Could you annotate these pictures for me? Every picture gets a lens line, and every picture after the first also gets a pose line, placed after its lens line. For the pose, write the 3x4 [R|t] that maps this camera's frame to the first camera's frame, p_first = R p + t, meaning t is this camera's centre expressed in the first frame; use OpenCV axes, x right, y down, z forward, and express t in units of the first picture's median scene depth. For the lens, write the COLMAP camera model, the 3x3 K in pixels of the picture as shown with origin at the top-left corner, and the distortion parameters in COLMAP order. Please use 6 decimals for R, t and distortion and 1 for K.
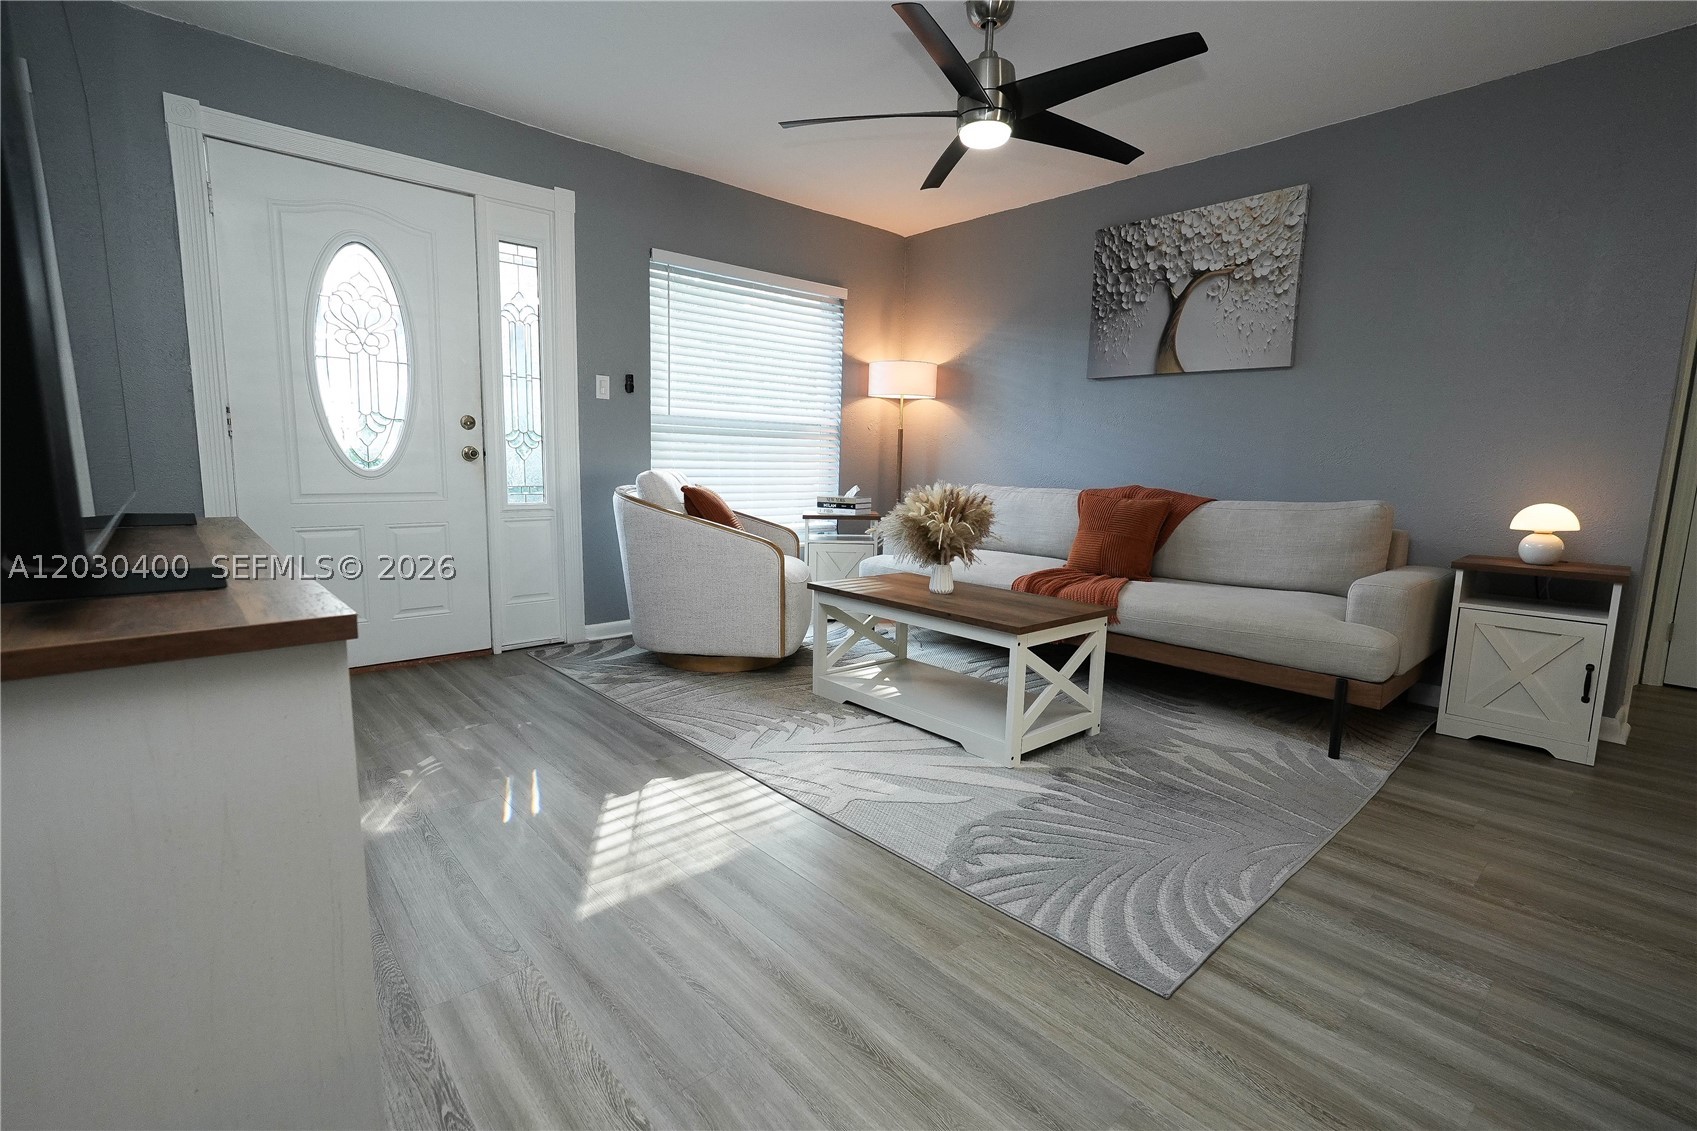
lens RADIAL K [[772.5, 0, 848.2], [0, 772.5, 565.4], [0, 0, 1]] dist [-0.024180, 0.011898]
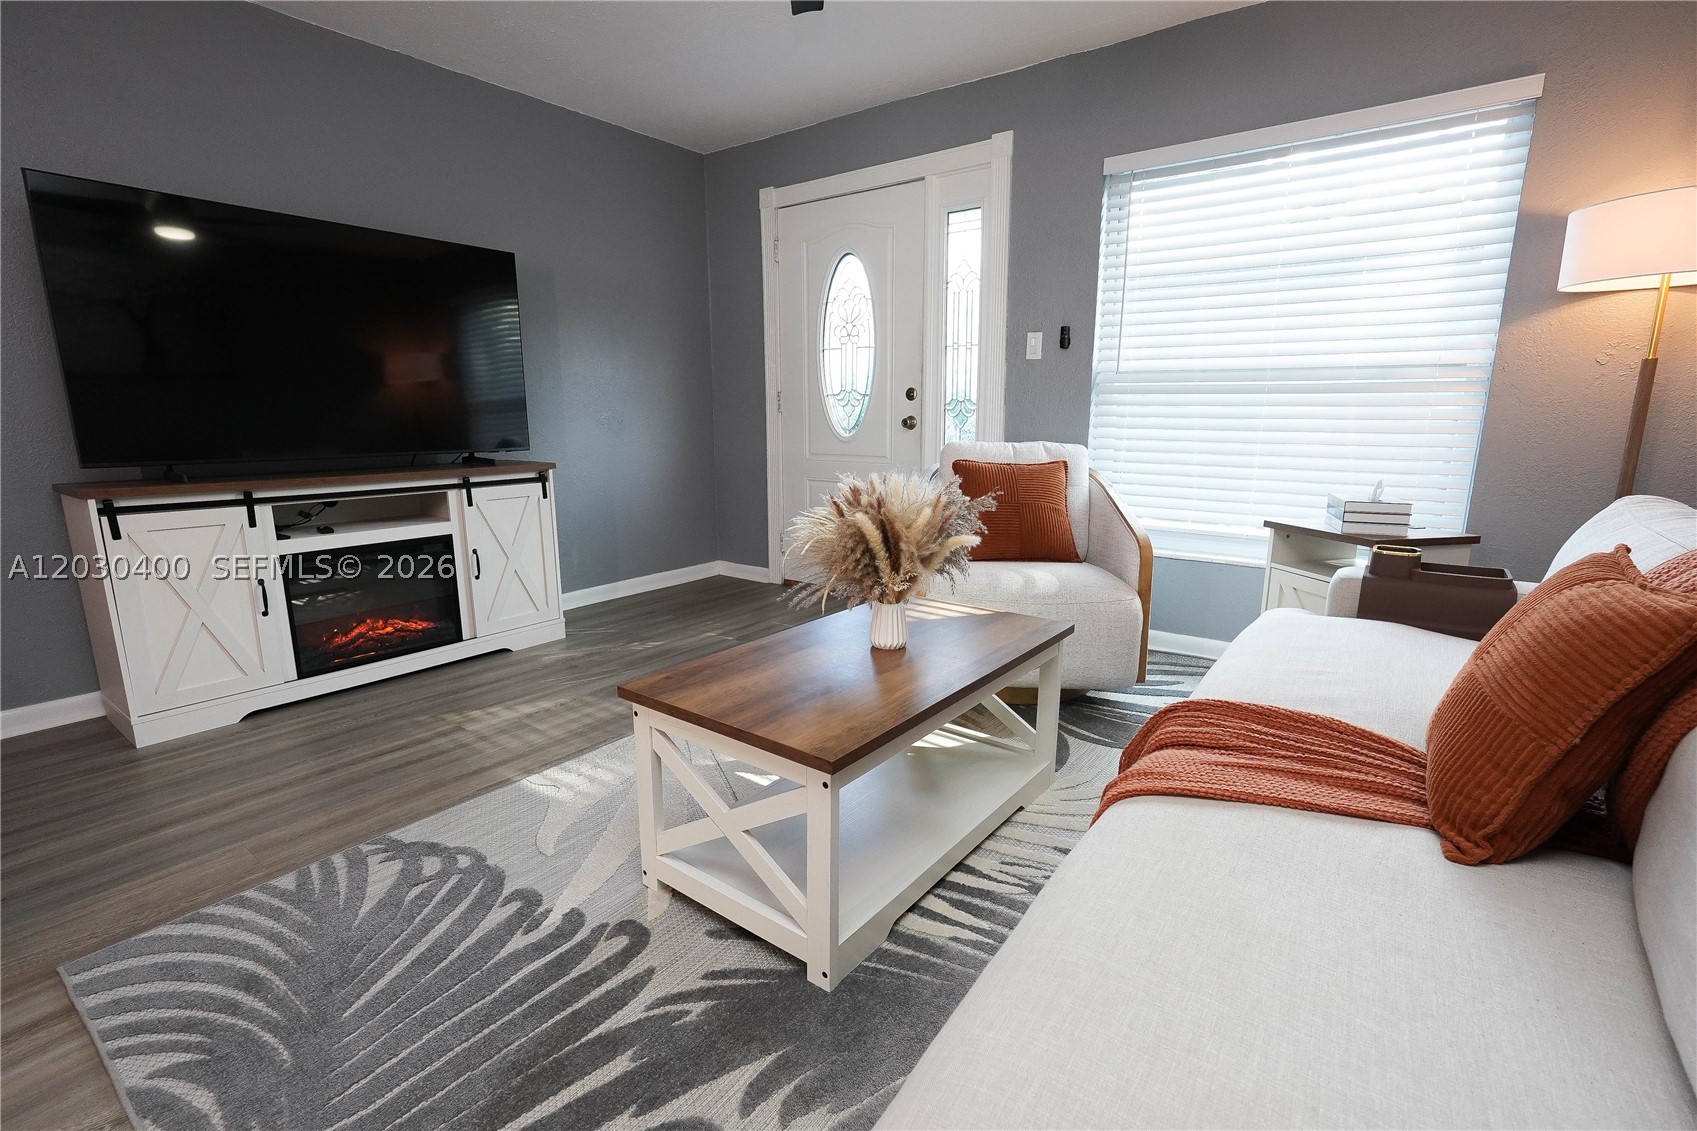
lens RADIAL K [[771.7, 0, 844.9], [0, 771.7, 567.5], [0, 0, 1]] dist [-0.023848, 0.011927]
pose [[0.196364, 0.177968, -0.964245, 0.621780], [-0.127837, 0.979644, 0.154776, -0.105368], [0.972162, 0.092874, 0.215118, 0.720852]]
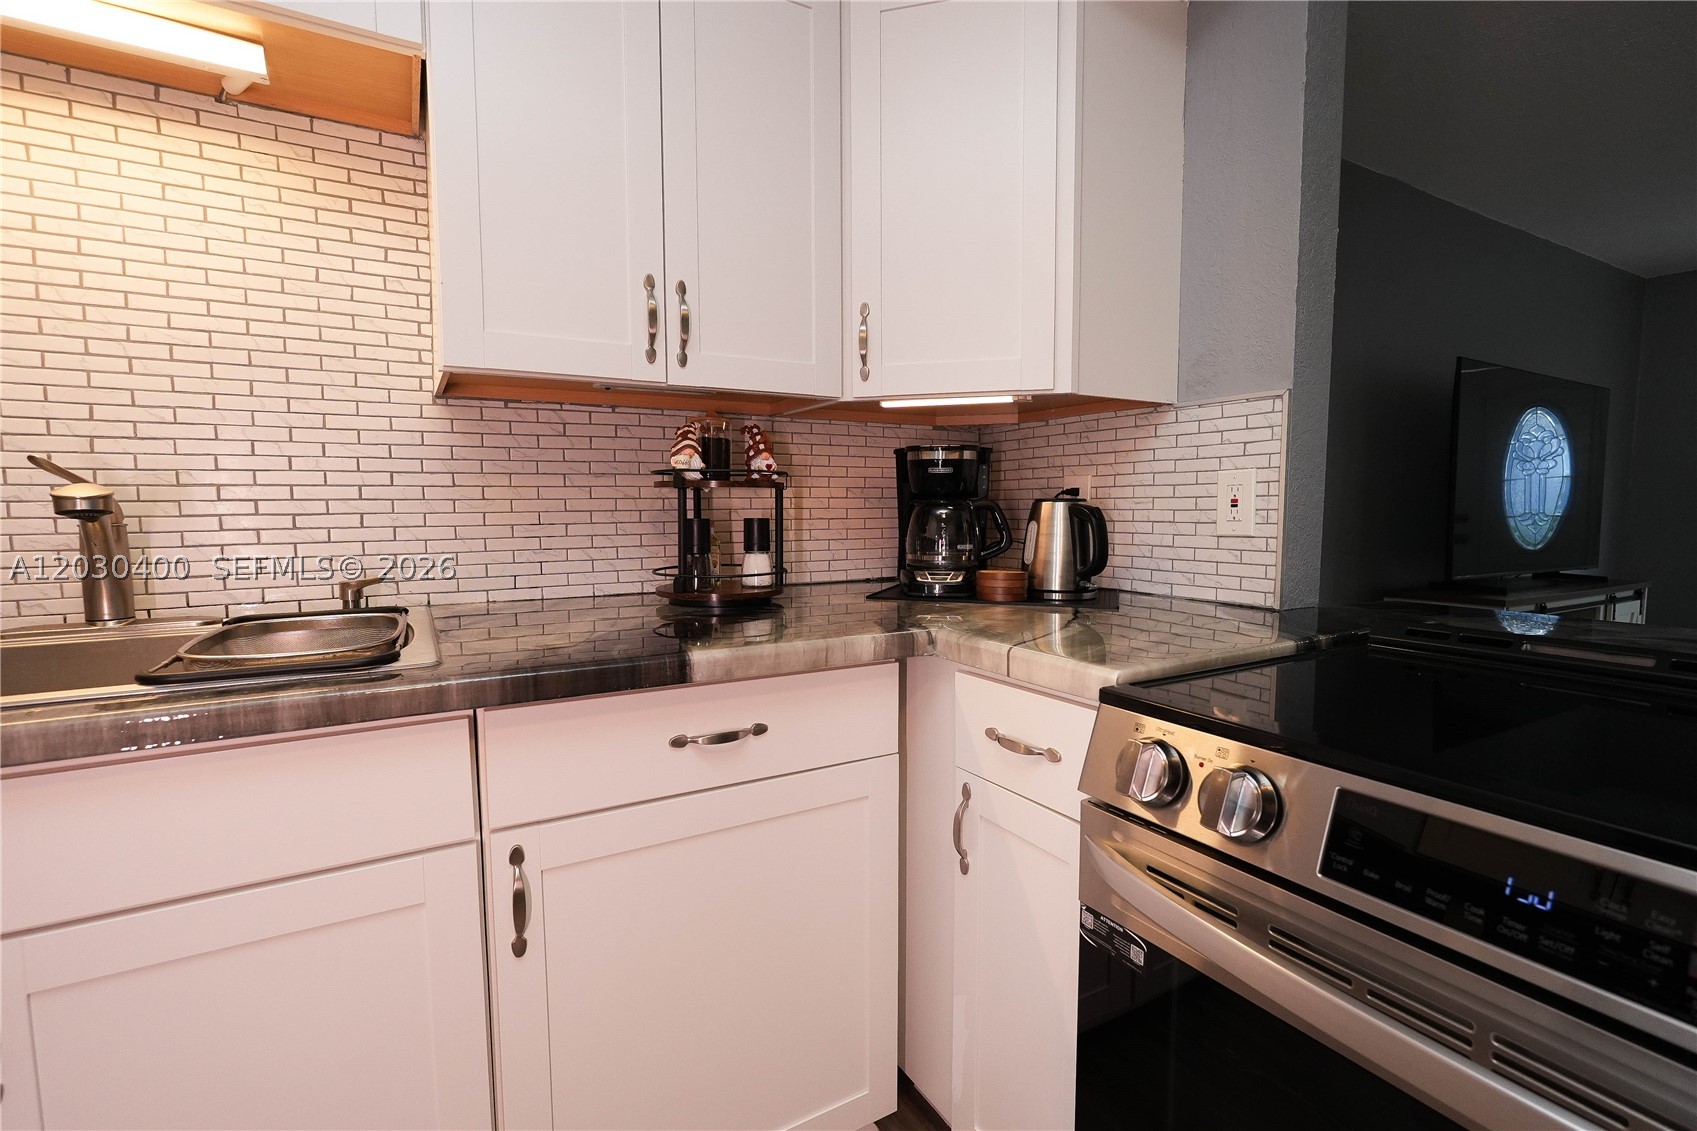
lens RADIAL K [[769.8, 0, 844.1], [0, 769.8, 568.1], [0, 0, 1]] dist [-0.023717, 0.011062]
pose [[-0.206950, 0.059446, -0.976544, 0.795773], [-0.135630, 0.986771, 0.088812, 0.004902], [0.968905, 0.150828, -0.196149, -0.308572]]
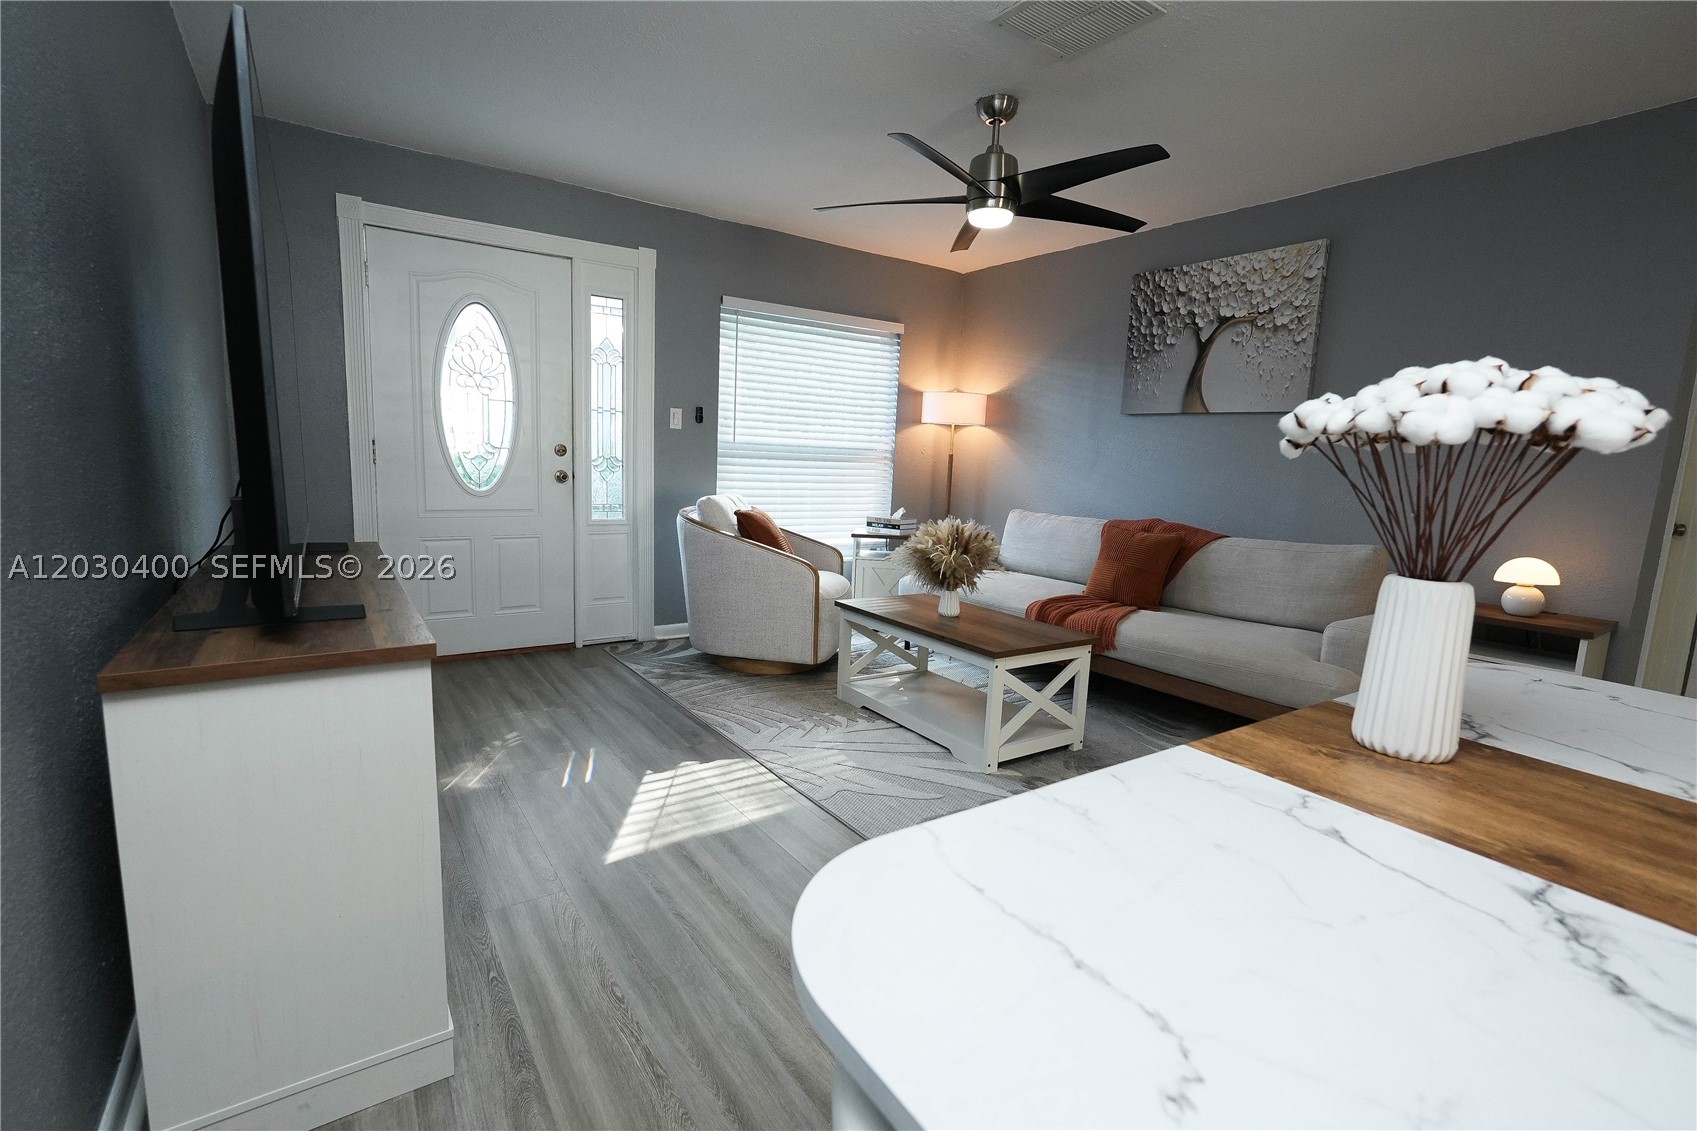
lens RADIAL K [[772.5, 0, 848.2], [0, 772.5, 565.4], [0, 0, 1]] dist [-0.024180, 0.011898]
pose [[0.991567, 0.037122, -0.124163, 0.098123], [-0.036957, 0.999310, 0.003638, -0.031606], [0.124213, 0.000981, 0.992255, -0.119438]]
